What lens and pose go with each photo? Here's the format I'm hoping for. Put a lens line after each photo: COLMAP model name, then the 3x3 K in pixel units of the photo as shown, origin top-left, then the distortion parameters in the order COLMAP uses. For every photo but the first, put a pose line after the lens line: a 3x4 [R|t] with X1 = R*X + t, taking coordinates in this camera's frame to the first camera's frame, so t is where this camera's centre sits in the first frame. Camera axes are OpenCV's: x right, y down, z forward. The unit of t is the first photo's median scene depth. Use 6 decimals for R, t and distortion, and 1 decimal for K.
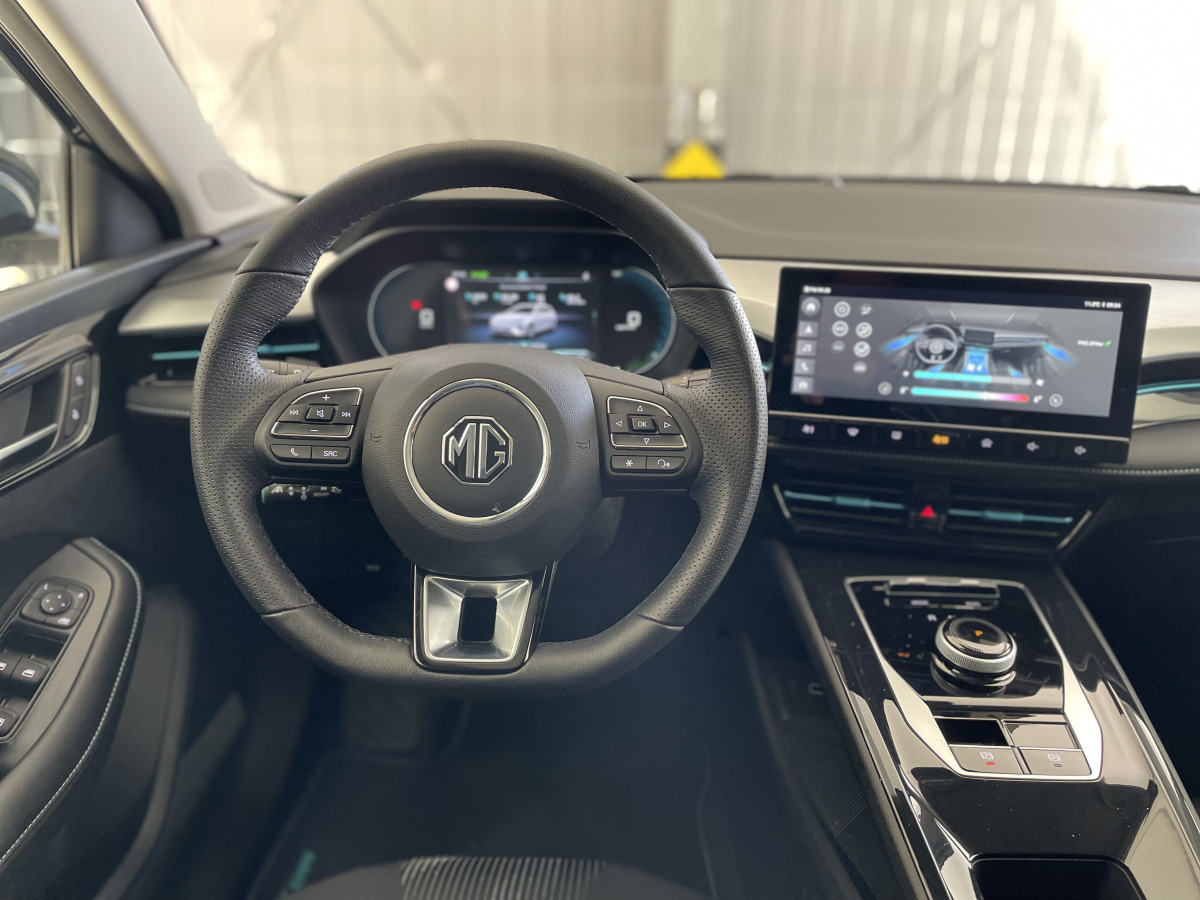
lens RADIAL K [[971.1, 0, 597.3], [0, 971.1, 449.7], [0, 0, 1]] dist [0.073866, -0.116481]
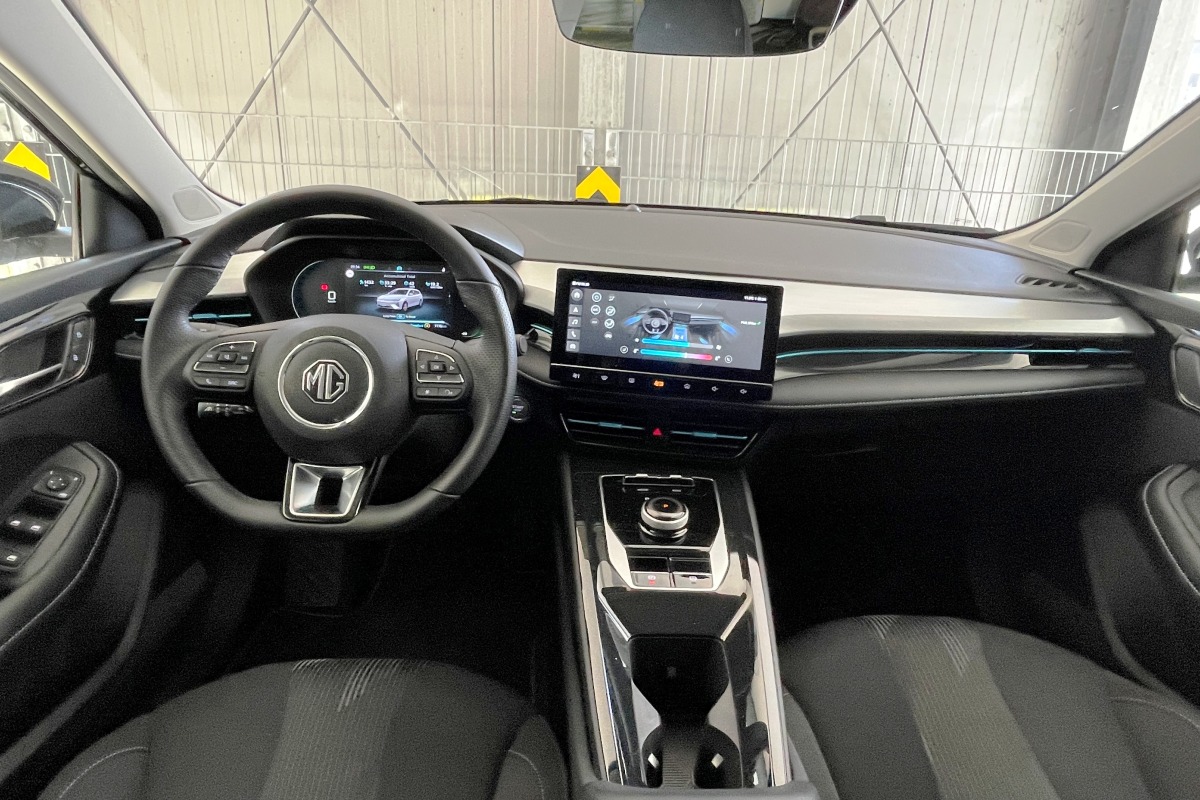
lens RADIAL K [[786.6, 0, 606.2], [0, 786.6, 393.4], [0, 0, 1]] dist [-0.022337, 0.011302]
pose [[0.997615, 0.014571, 0.067474, 0.186304], [-0.013599, 0.999797, -0.014839, 0.024608], [-0.067677, 0.013886, 0.997611, -0.224620]]
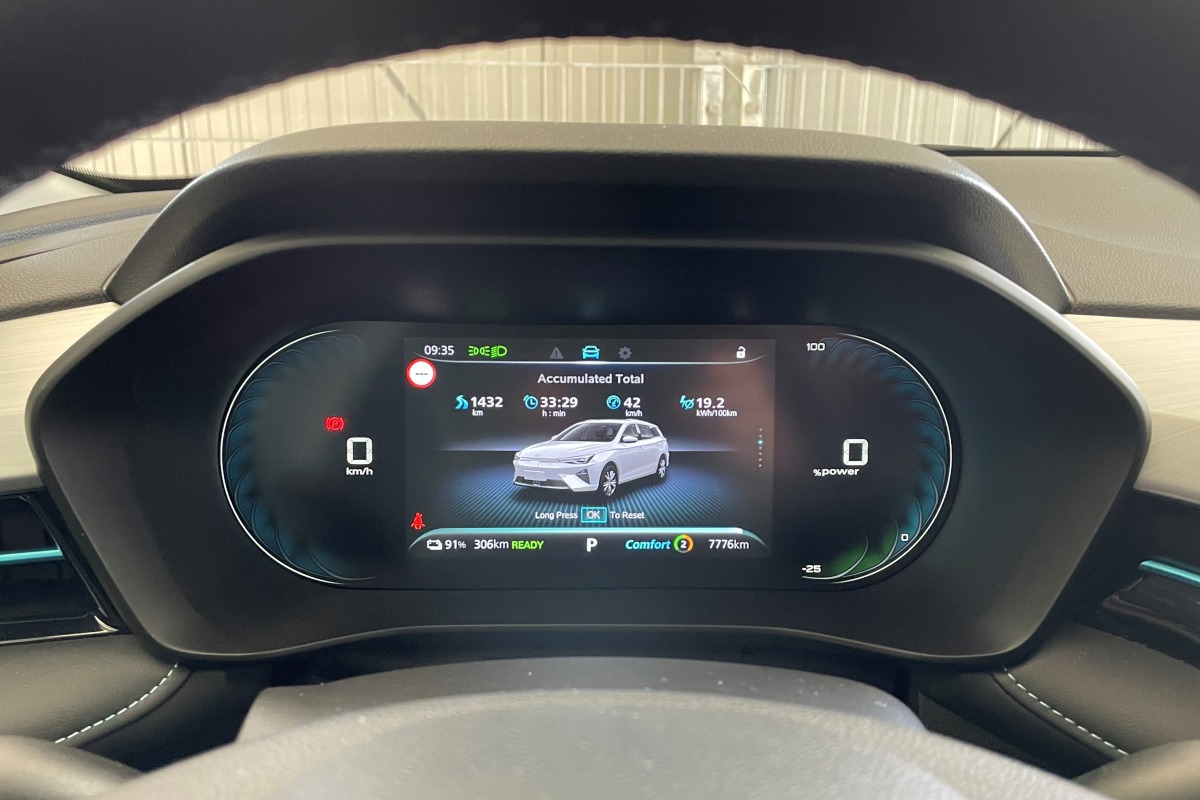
lens RADIAL K [[994.6, 0, 570.4], [0, 994.6, 413.6], [0, 0, 1]] dist [0.078330, -0.037720]
pose [[0.998152, -0.008957, 0.060096, -0.134044], [0.012850, 0.997822, -0.064704, -0.150047], [-0.059386, 0.065357, 0.996093, 0.689371]]
